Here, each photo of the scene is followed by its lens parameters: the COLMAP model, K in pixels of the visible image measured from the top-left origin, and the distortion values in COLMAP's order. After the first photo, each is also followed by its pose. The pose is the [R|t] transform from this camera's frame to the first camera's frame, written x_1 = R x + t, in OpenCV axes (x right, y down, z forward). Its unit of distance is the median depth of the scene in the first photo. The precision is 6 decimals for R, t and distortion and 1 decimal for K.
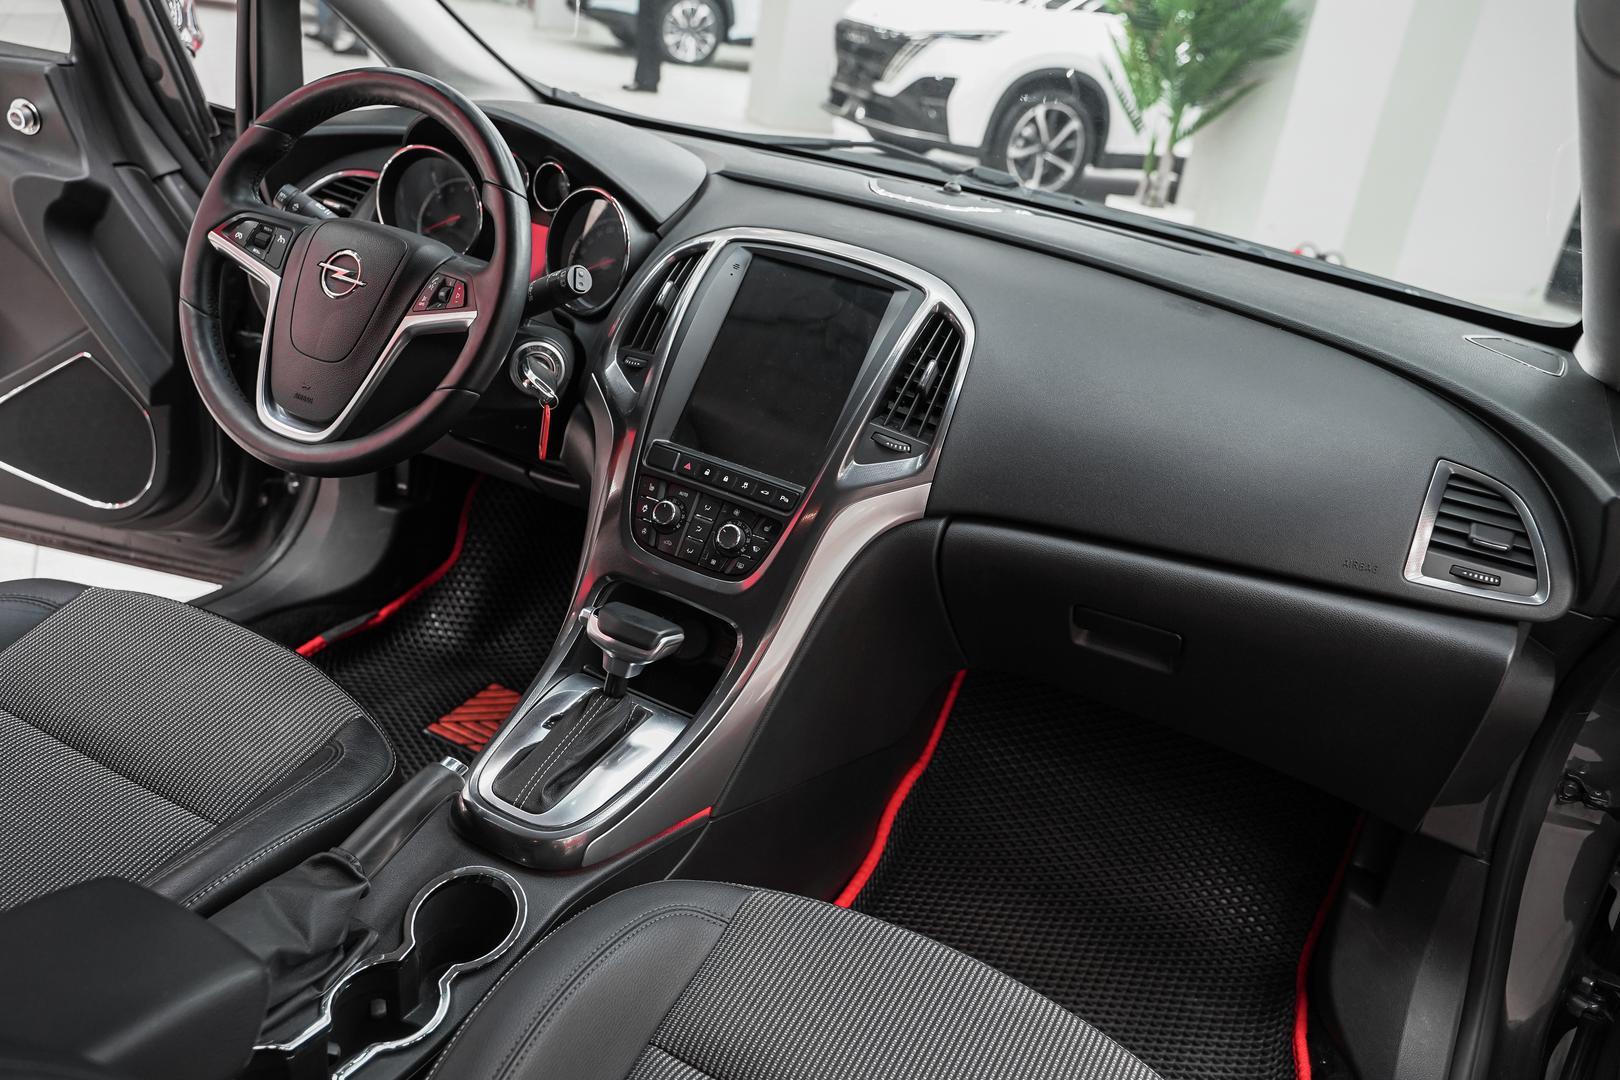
lens RADIAL K [[1344.2, 0, 799.2], [0, 1344.2, 530.3], [0, 0, 1]] dist [-0.009862, 0.014839]
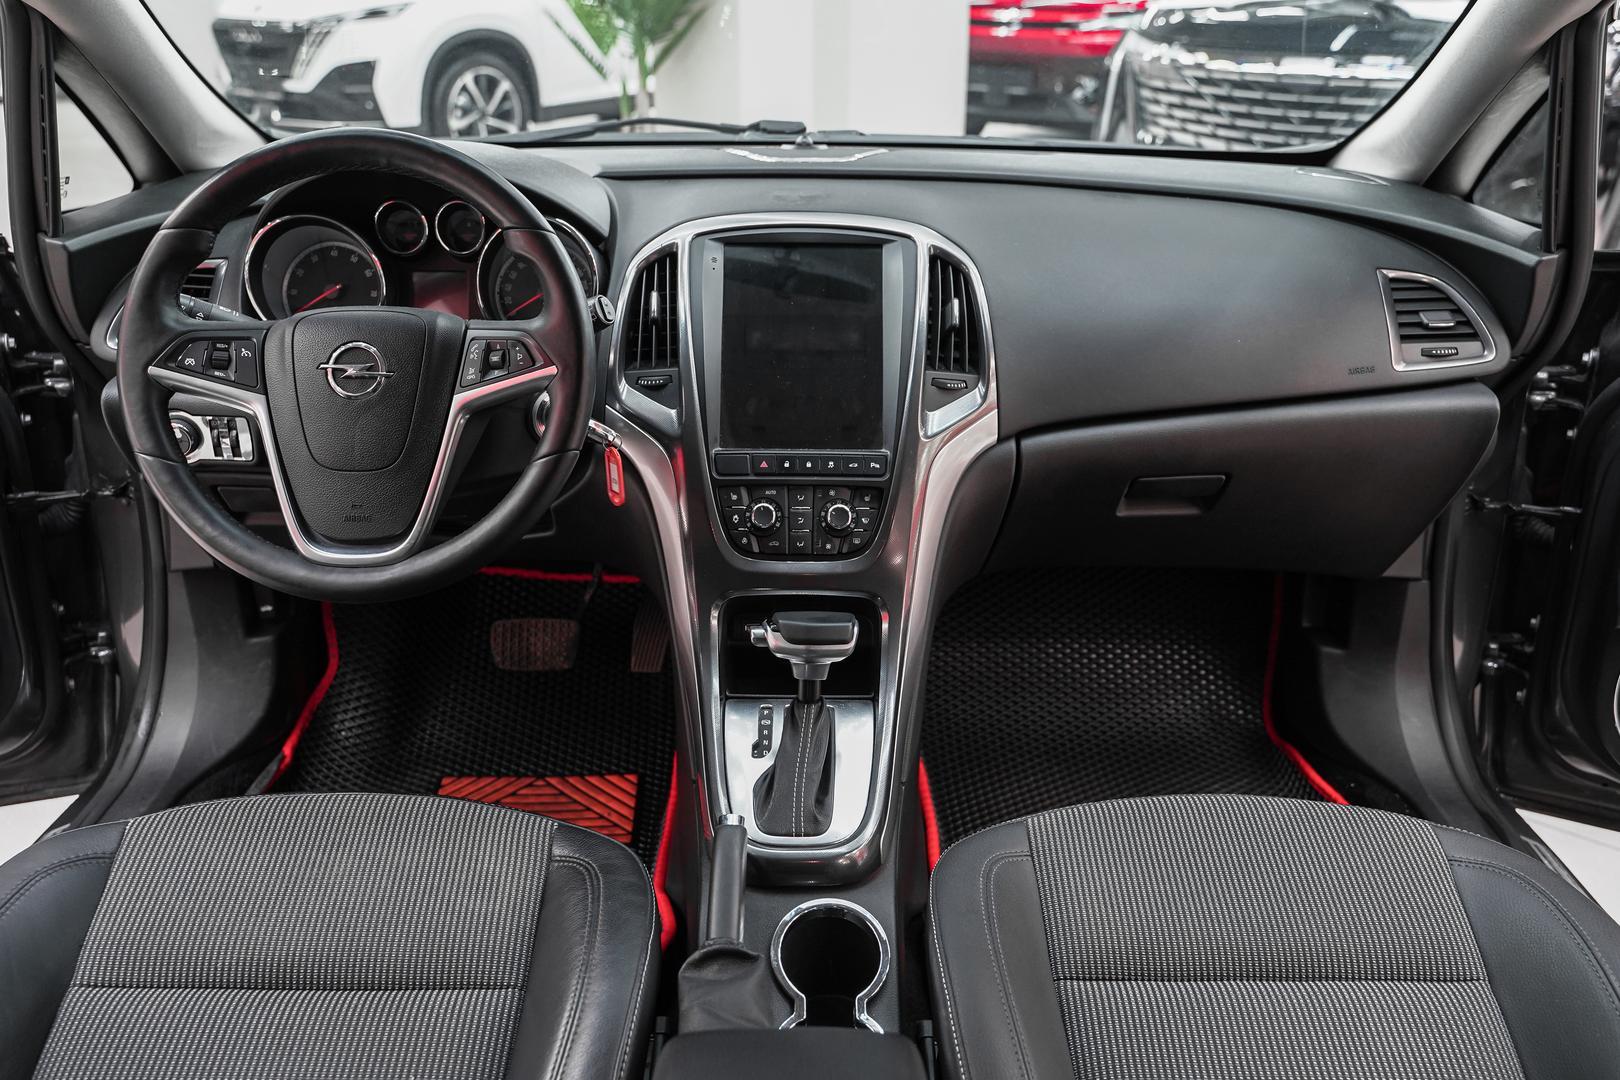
lens RADIAL K [[1334.9, 0, 812.4], [0, 1334.9, 545.3], [0, 0, 1]] dist [-0.012991, 0.008248]
pose [[0.873840, -0.314939, 0.370429, -0.406391], [0.298479, 0.948882, 0.102629, -0.076259], [-0.383815, 0.020884, 0.923174, 0.076462]]
